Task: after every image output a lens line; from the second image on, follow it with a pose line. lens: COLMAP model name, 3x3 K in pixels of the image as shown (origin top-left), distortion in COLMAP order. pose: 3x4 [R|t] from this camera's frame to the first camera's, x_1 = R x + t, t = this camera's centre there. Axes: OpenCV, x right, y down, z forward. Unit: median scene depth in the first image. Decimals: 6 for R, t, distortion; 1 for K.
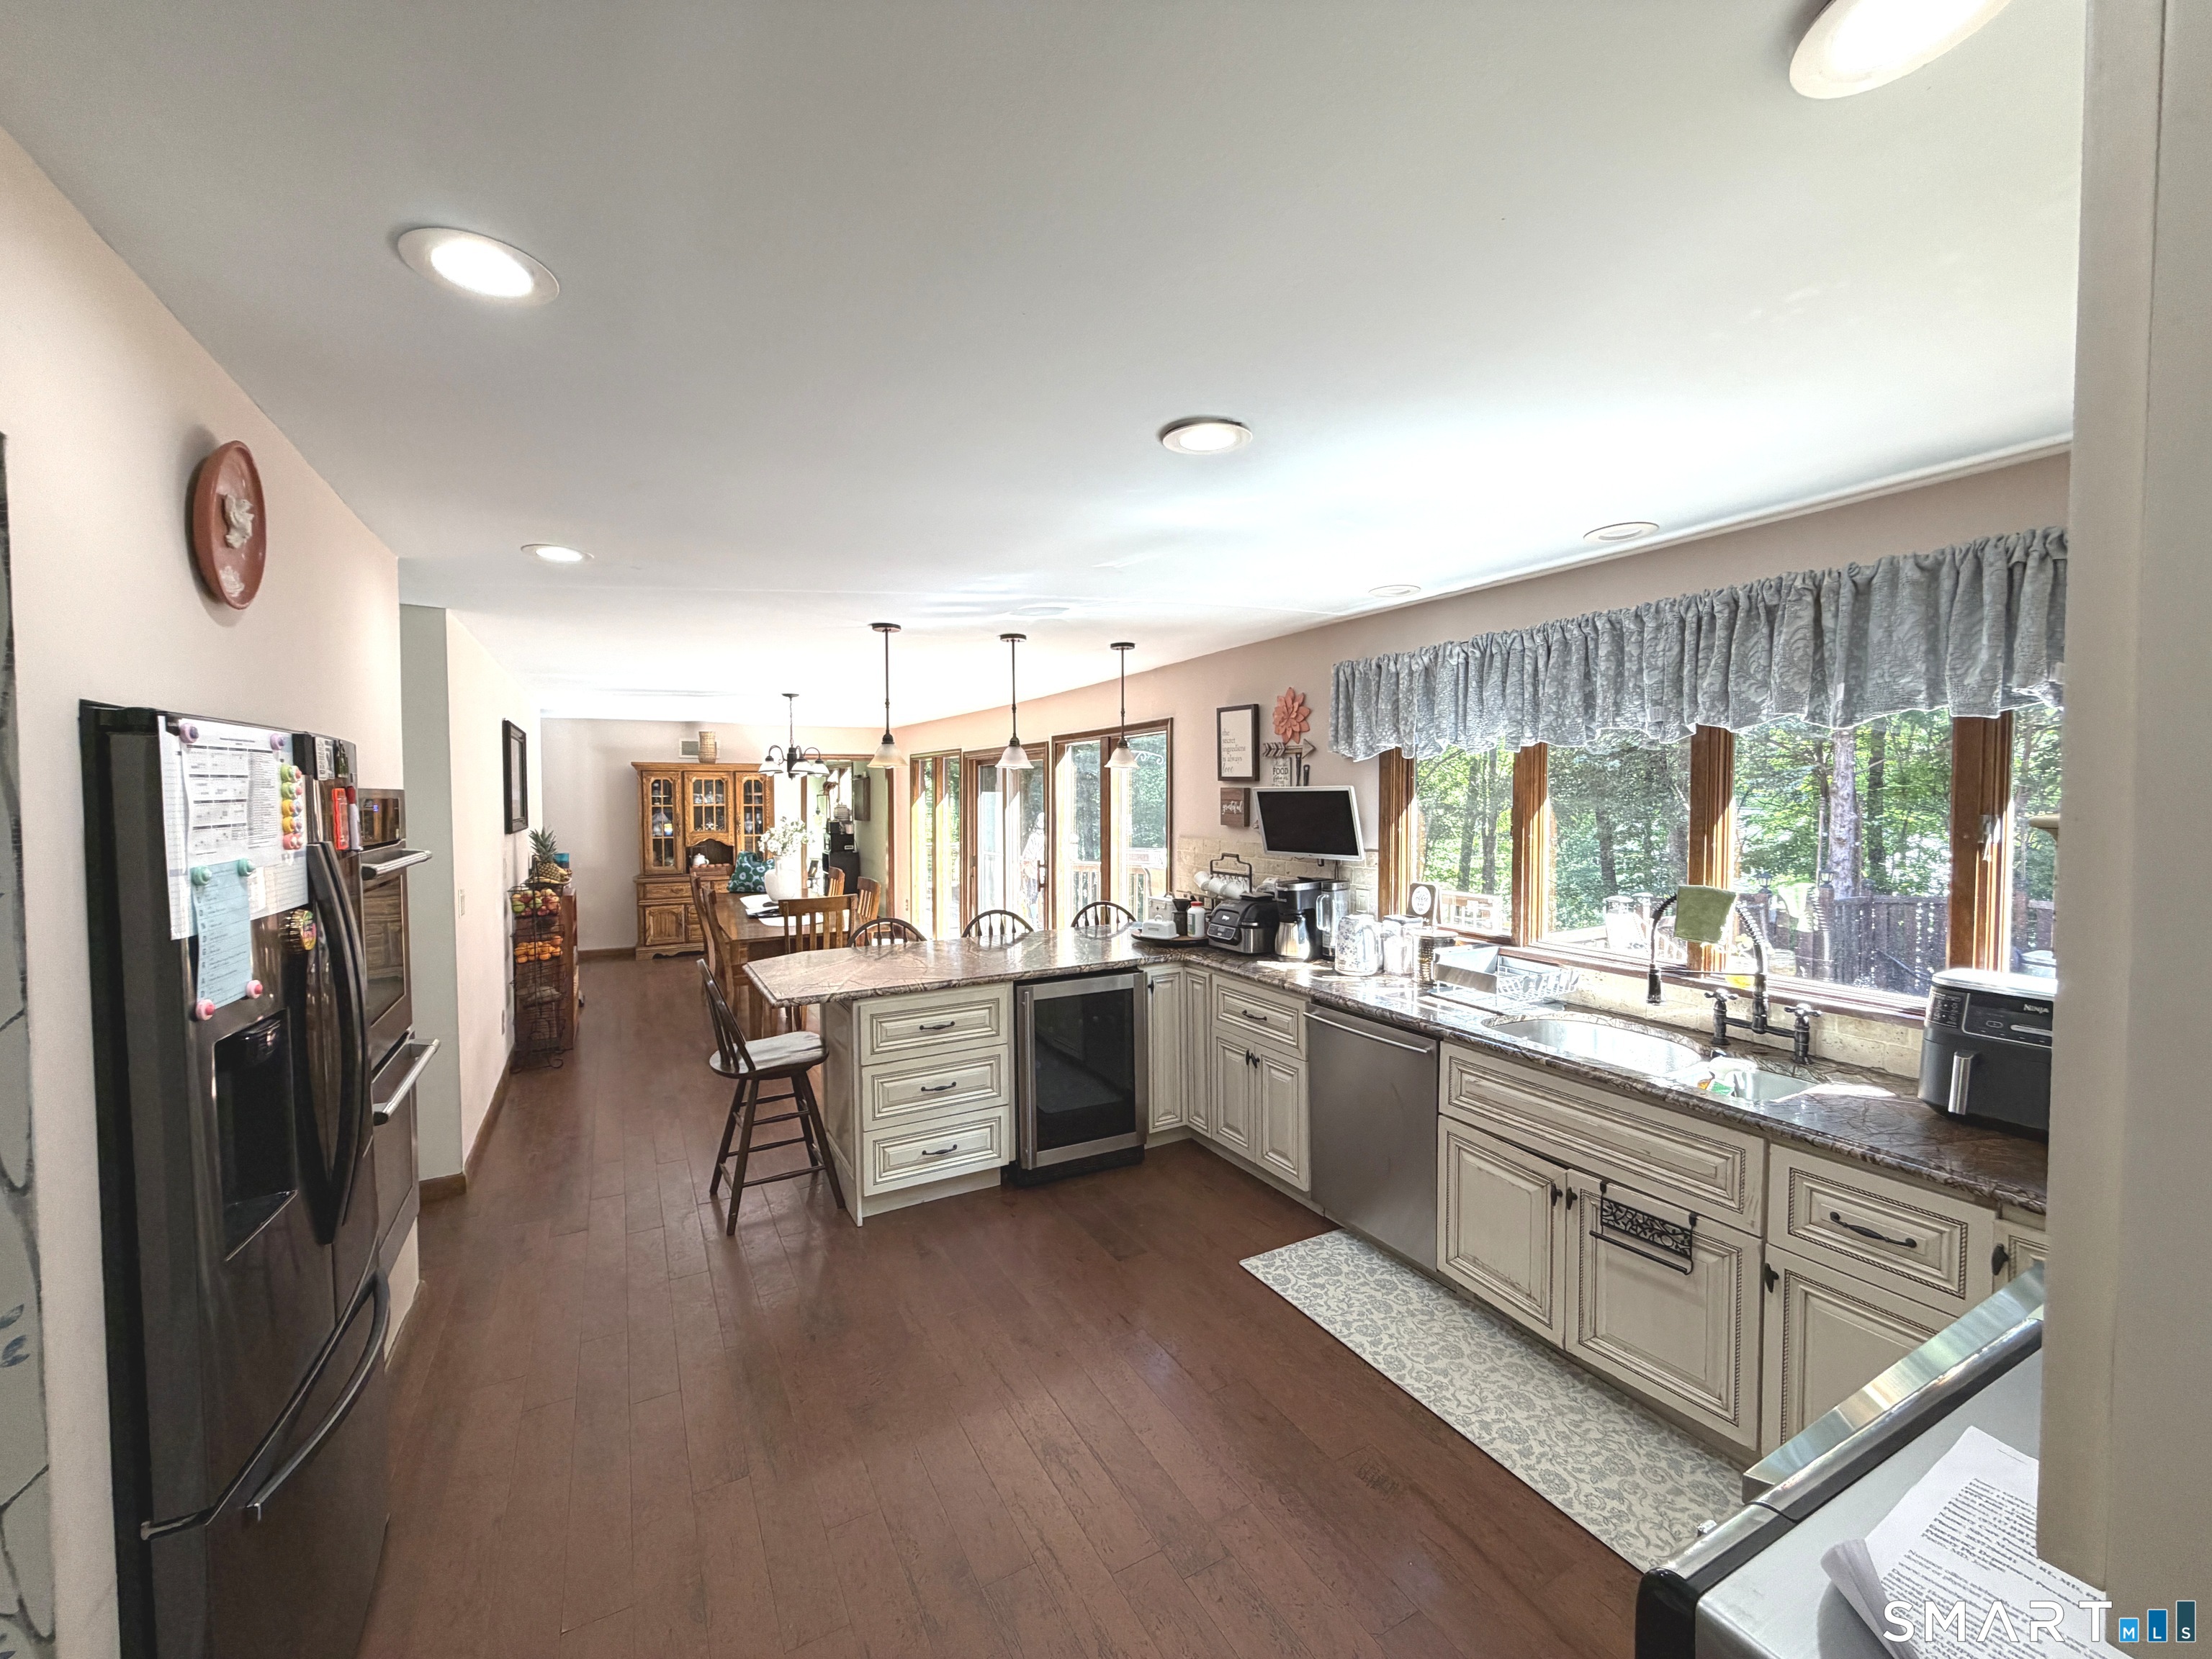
lens RADIAL K [[879.2, 0, 1089.8], [0, 879.2, 831.0], [0, 0, 1]] dist [0.002708, -0.000172]
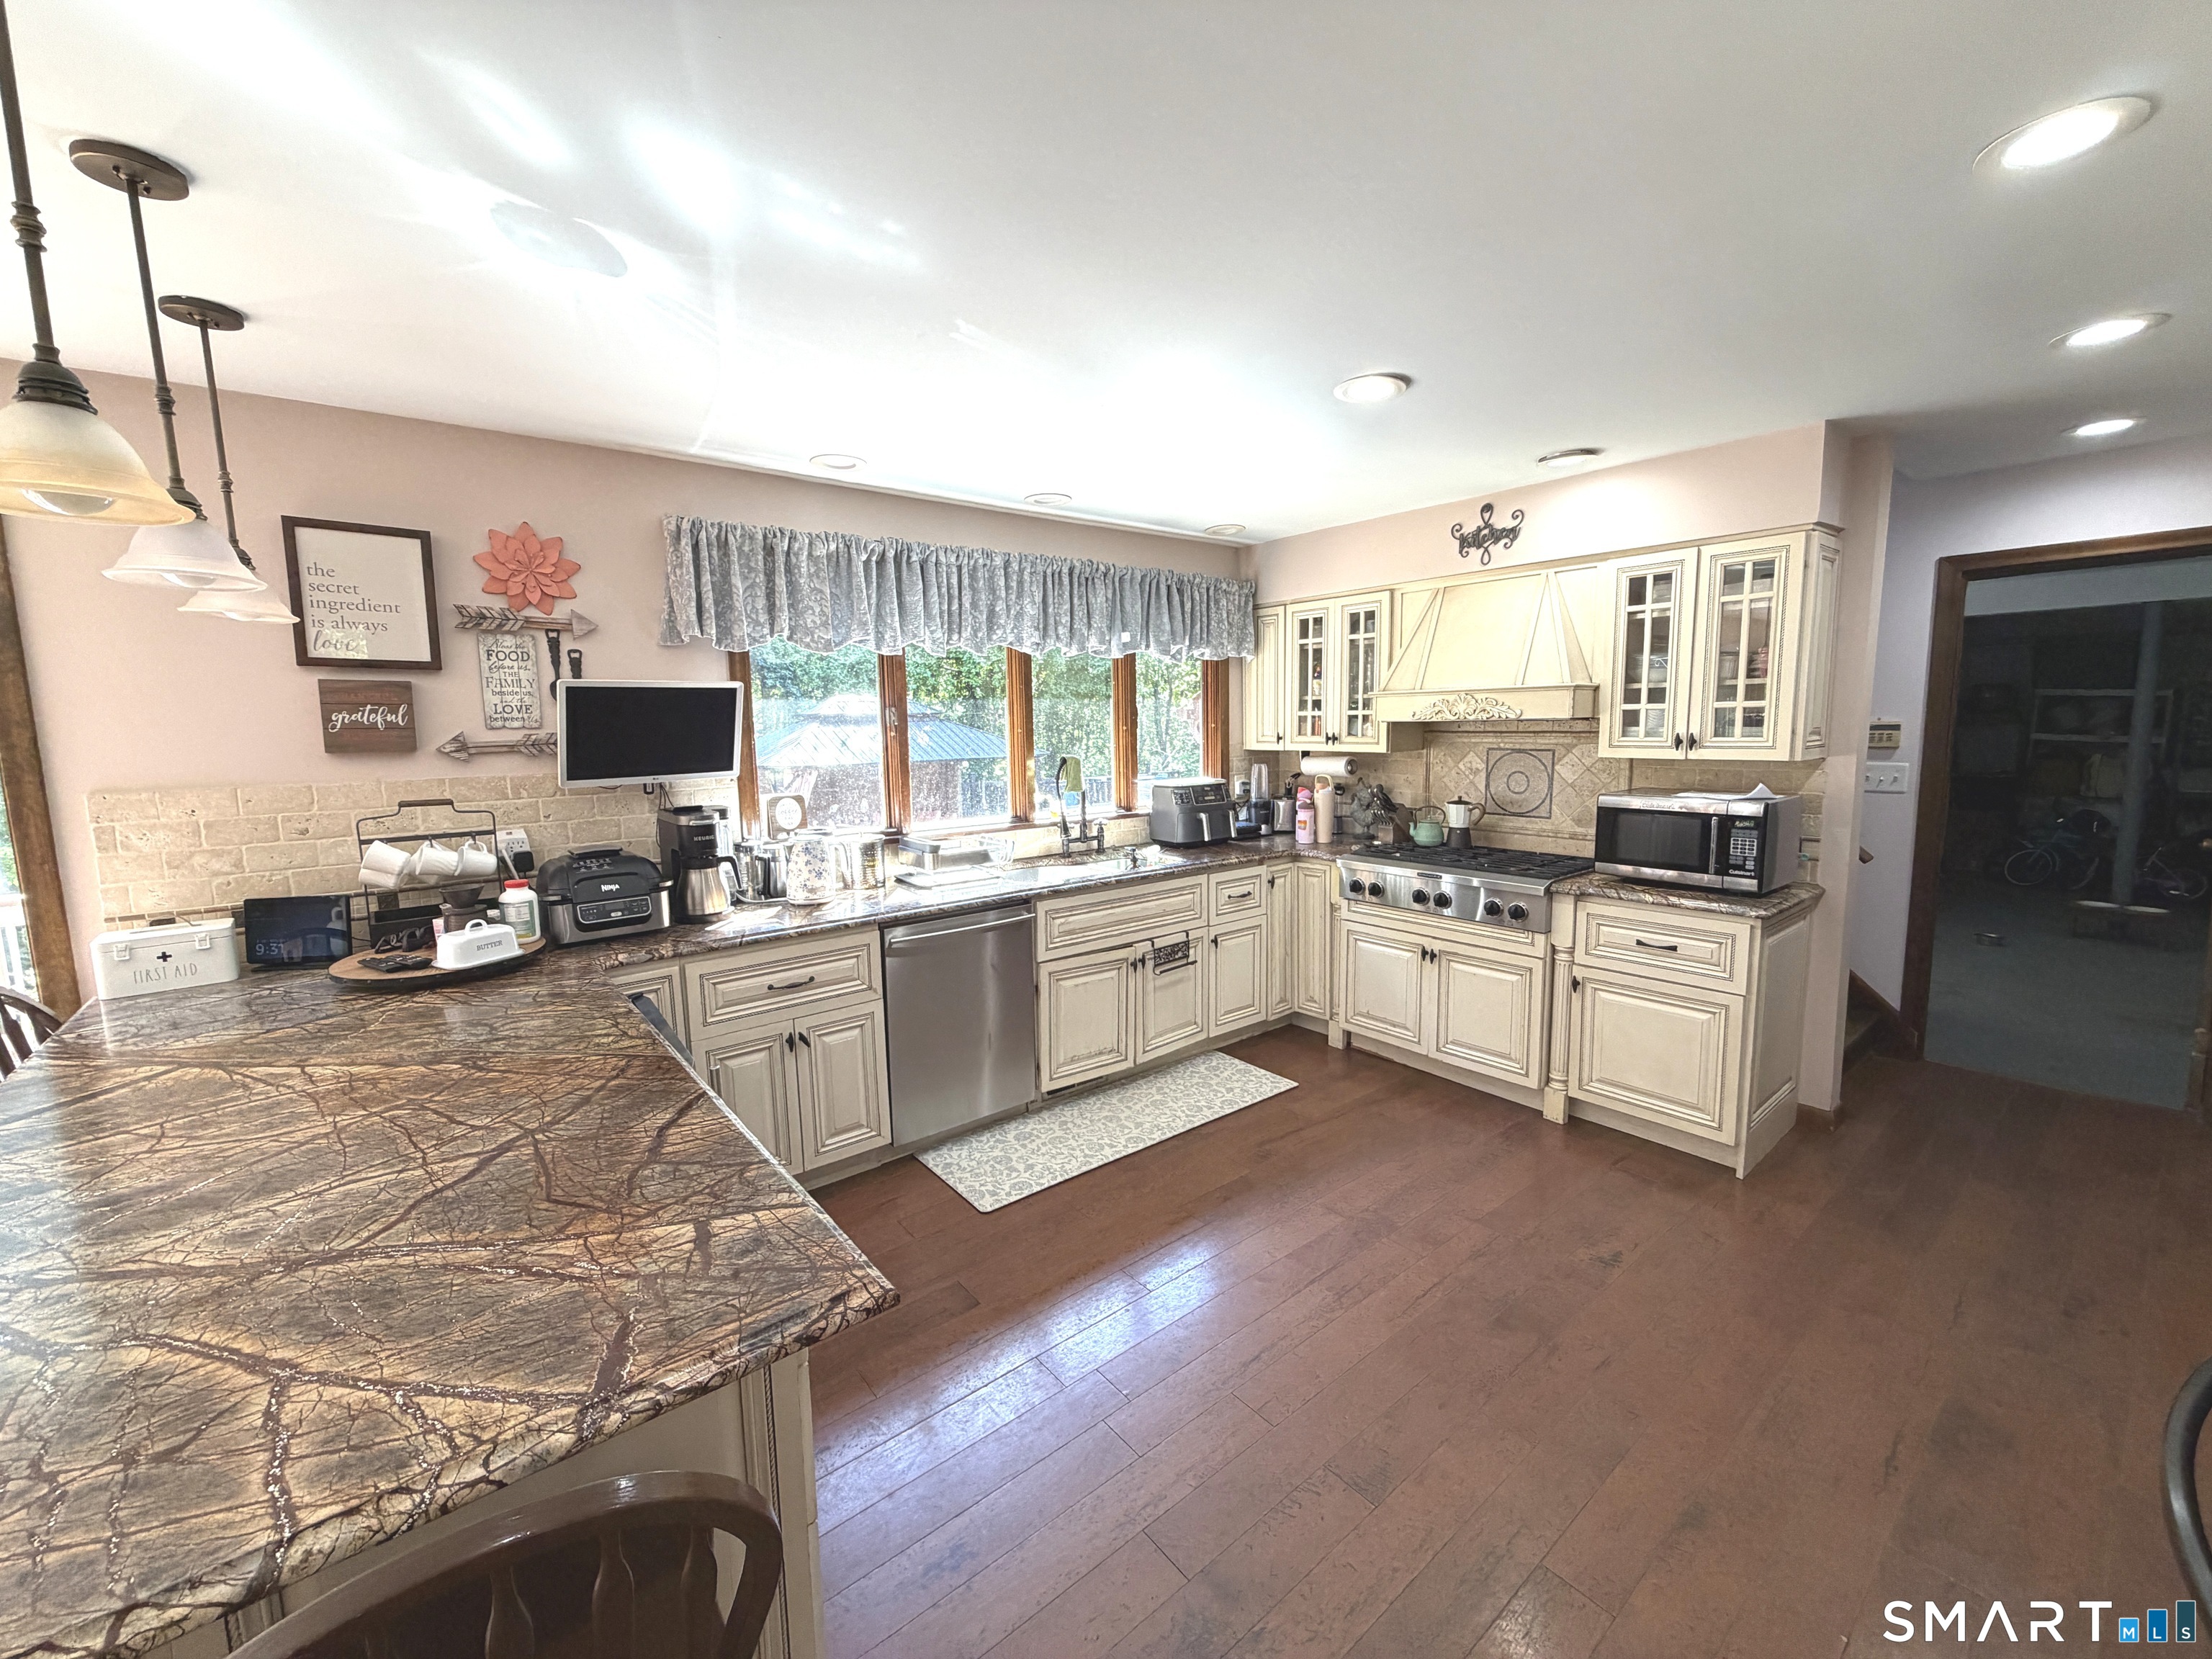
lens RADIAL K [[879.2, 0, 1107.9], [0, 879.2, 829.3], [0, 0, 1]] dist [0.002708, -0.000172]
pose [[-0.175881, -0.113169, 0.977885, -0.629896], [0.062958, 0.990043, 0.125899, 0.001883], [-0.982396, 0.083709, -0.167005, 0.921784]]
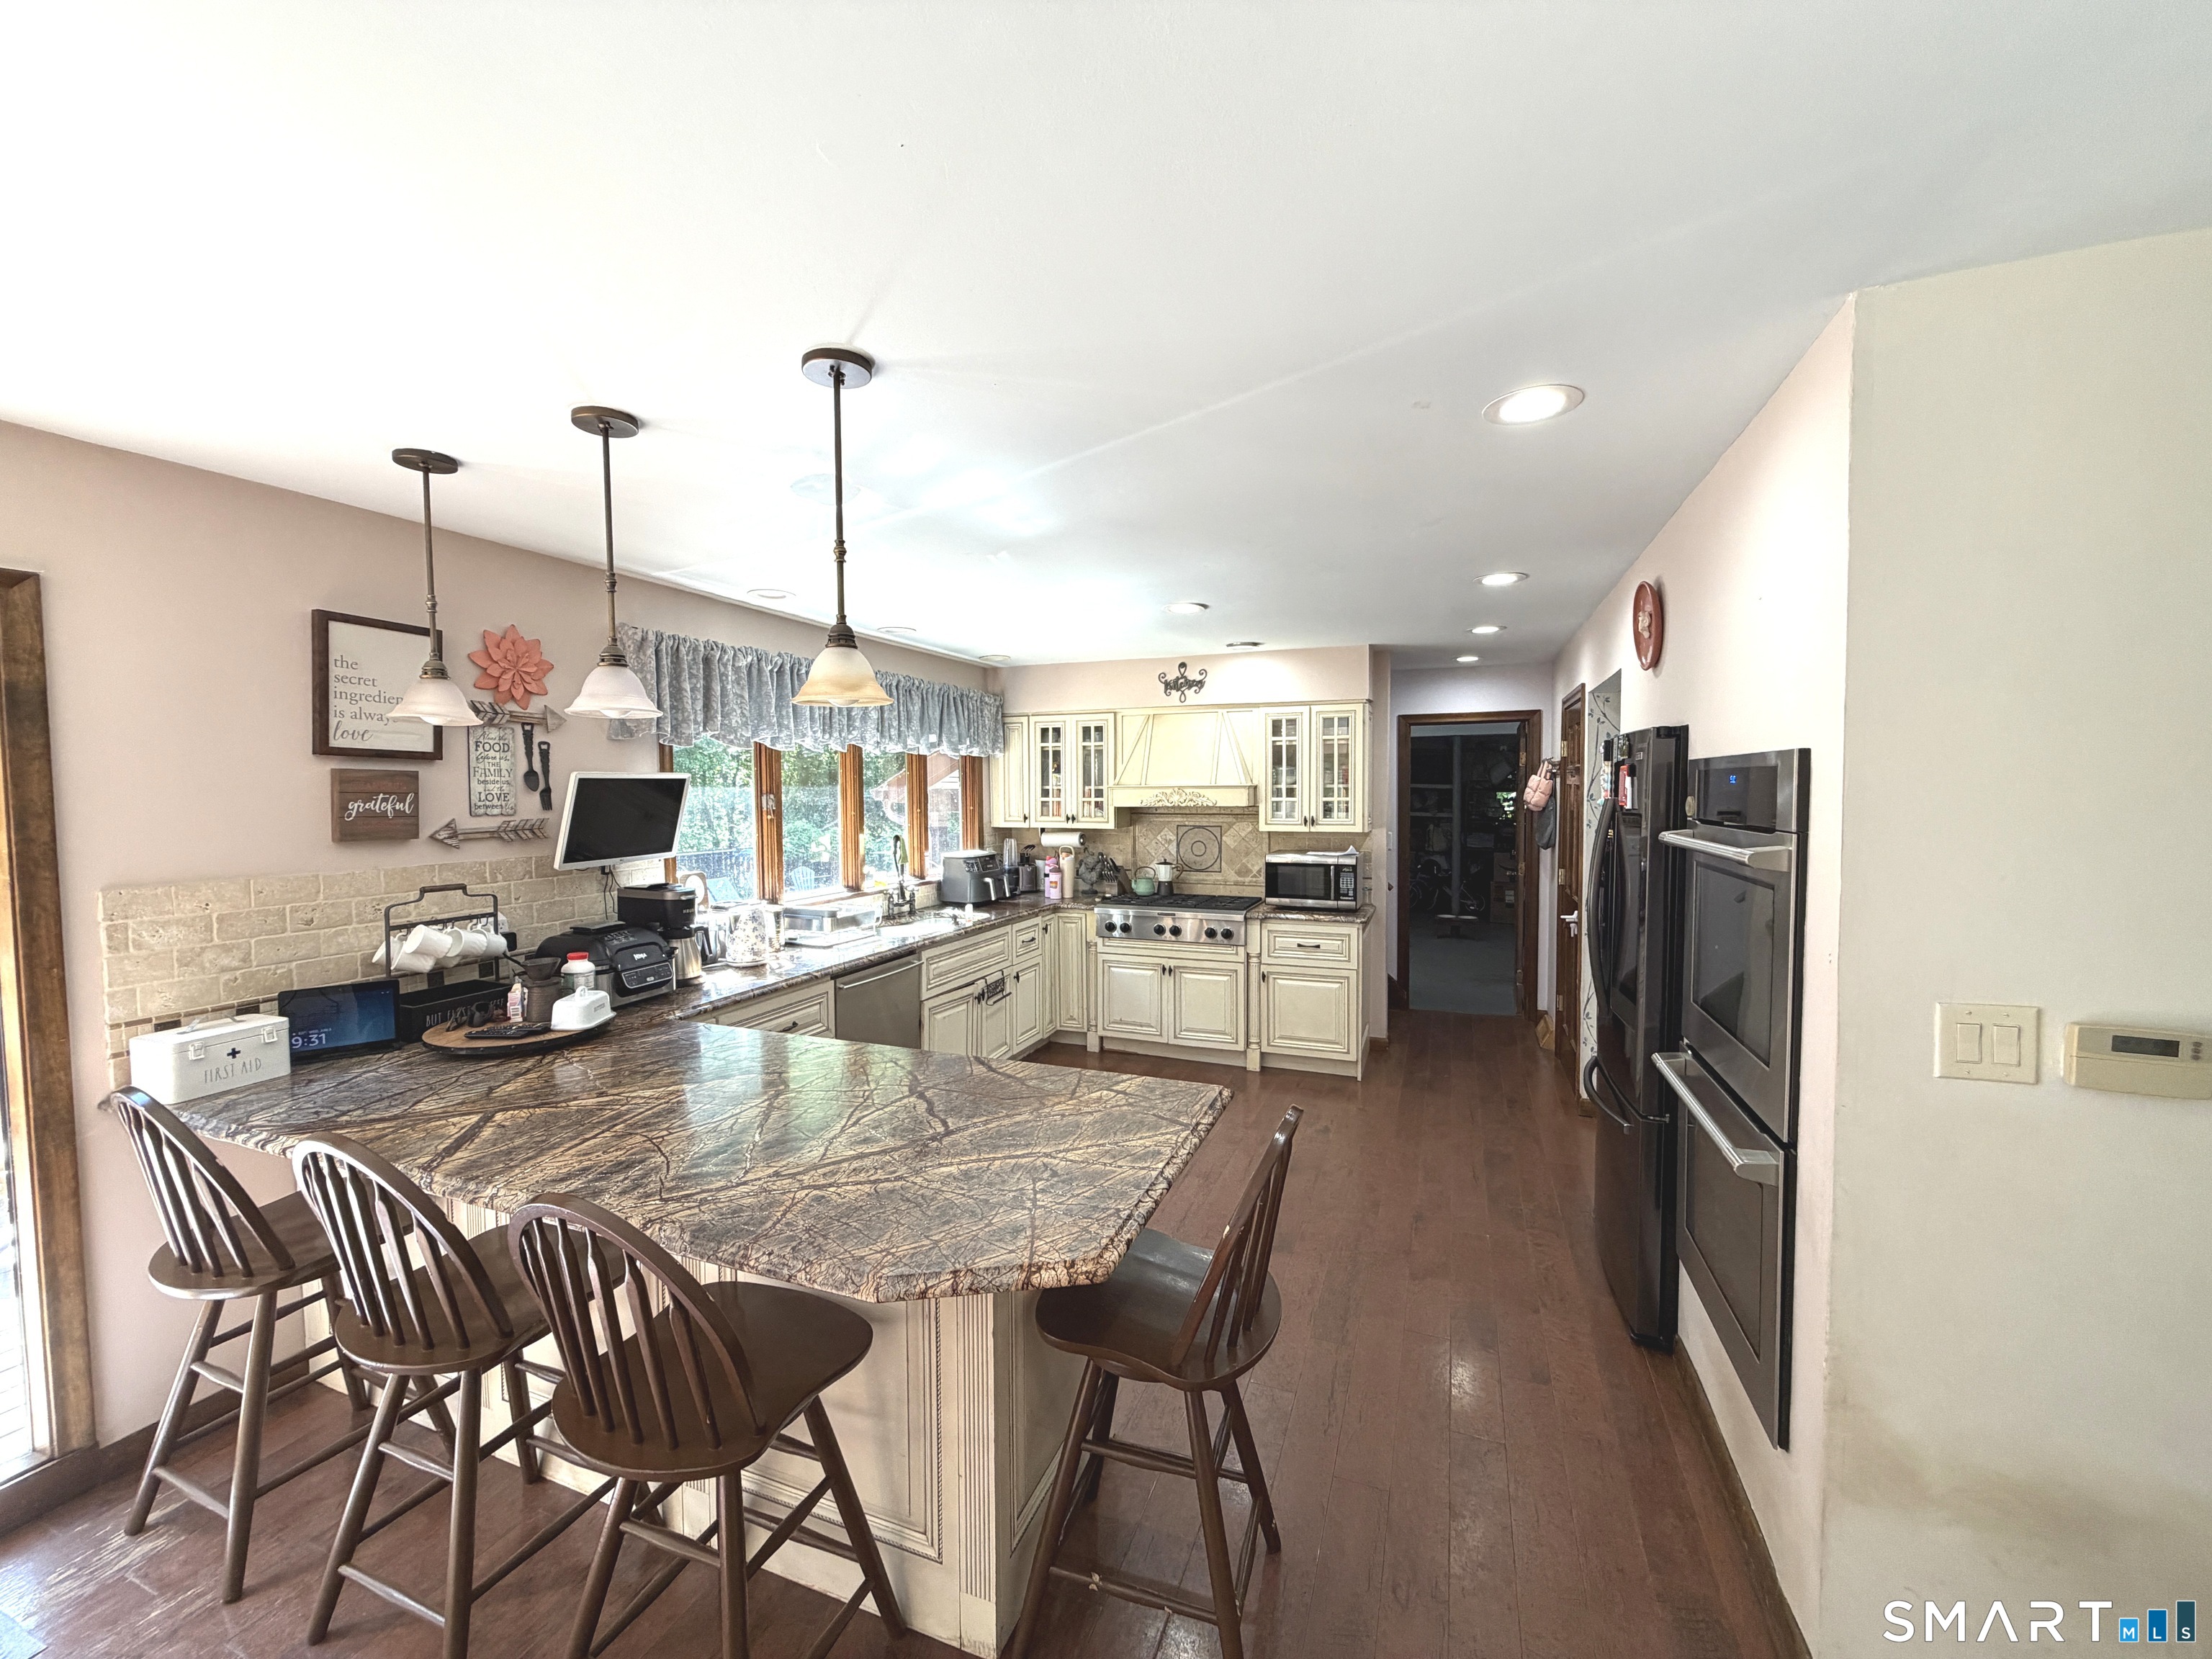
lens RADIAL K [[879.2, 0, 1104.8], [0, 879.2, 830.6], [0, 0, 1]] dist [0.002708, -0.000172]
pose [[-0.642550, -0.028139, 0.765727, -0.761538], [0.042989, 0.996428, 0.072691, -0.044794], [-0.765037, 0.079625, -0.639045, 1.416934]]
